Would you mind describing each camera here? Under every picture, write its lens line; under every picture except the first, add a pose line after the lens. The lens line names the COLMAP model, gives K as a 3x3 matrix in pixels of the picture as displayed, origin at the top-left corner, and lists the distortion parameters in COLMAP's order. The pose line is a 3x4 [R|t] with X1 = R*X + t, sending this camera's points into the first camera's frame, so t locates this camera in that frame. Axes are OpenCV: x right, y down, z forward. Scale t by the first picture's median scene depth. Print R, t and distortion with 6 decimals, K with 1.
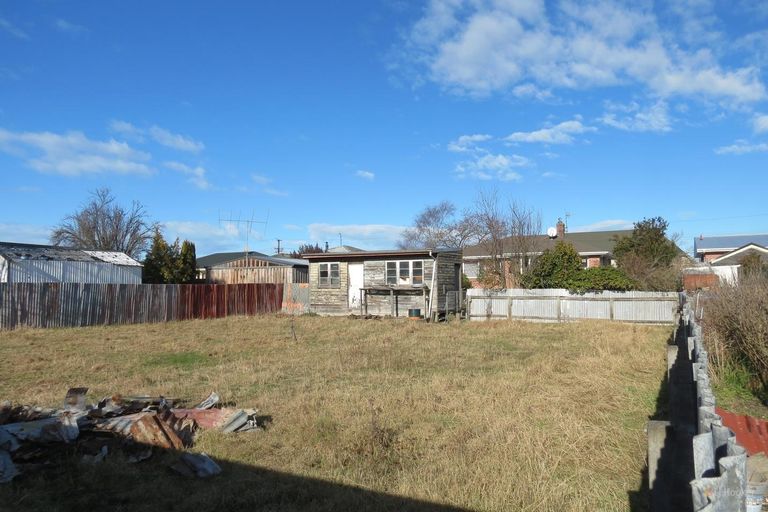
lens RADIAL K [[546.3, 0, 394.8], [0, 546.3, 248.3], [0, 0, 1]] dist [0.012819, 0.011694]
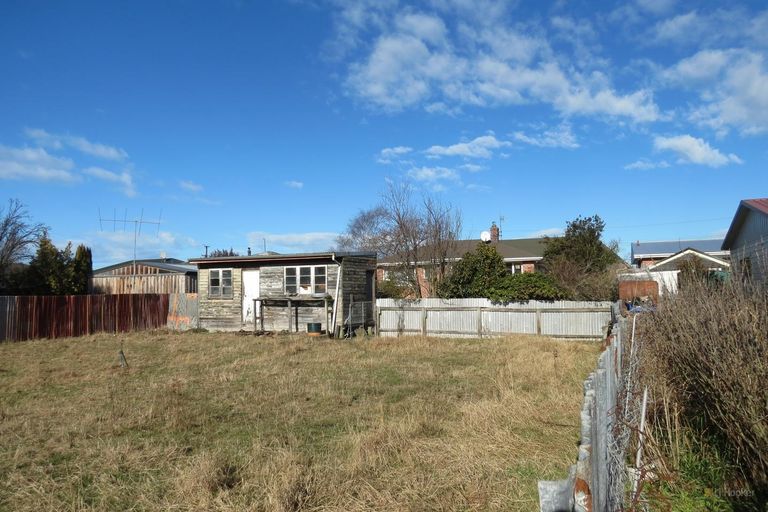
lens RADIAL K [[546.3, 0, 382.5], [0, 546.3, 251.4], [0, 0, 1]] dist [0.012819, 0.011694]
pose [[0.997384, -0.000072, 0.072291, 0.073431], [0.000708, 0.999961, -0.008774, 0.006578], [-0.072288, 0.008802, 0.997345, 0.132120]]
